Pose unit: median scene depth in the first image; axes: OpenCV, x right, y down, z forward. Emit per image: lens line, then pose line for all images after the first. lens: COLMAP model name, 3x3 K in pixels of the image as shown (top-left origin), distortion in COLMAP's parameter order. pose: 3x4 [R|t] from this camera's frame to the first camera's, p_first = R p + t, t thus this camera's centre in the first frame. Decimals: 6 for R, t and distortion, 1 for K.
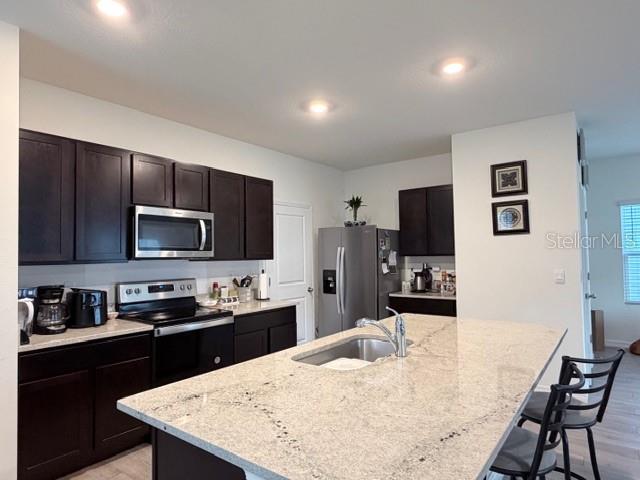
lens RADIAL K [[386.4, 0, 319.5], [0, 386.4, 241.3], [0, 0, 1]] dist [-0.005195, -0.002301]
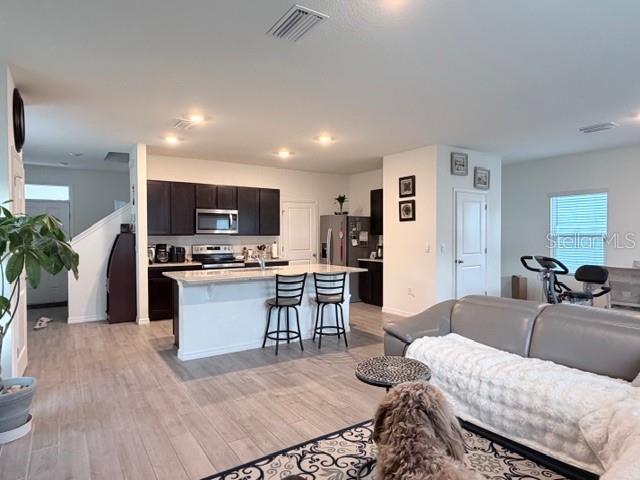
lens RADIAL K [[386.4, 0, 319.7], [0, 386.4, 241.1], [0, 0, 1]] dist [-0.005195, -0.002301]
pose [[0.945381, 0.018723, -0.325431, 0.681975], [-0.000815, 0.998482, 0.055076, -0.024600], [0.325968, -0.051802, 0.943961, -0.638910]]
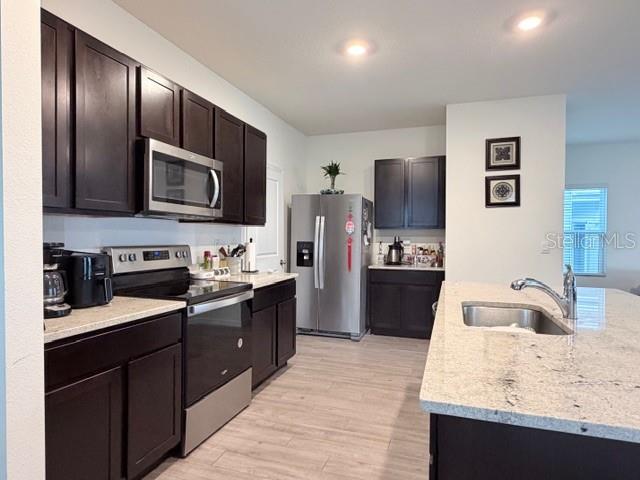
lens RADIAL K [[386.4, 0, 317.9], [0, 386.4, 241.8], [0, 0, 1]] dist [-0.005195, -0.002301]
pose [[0.950161, 0.014746, 0.311411, -0.305645], [-0.029860, 0.998593, 0.043823, 0.045388], [-0.310327, -0.050938, 0.949264, 0.159399]]
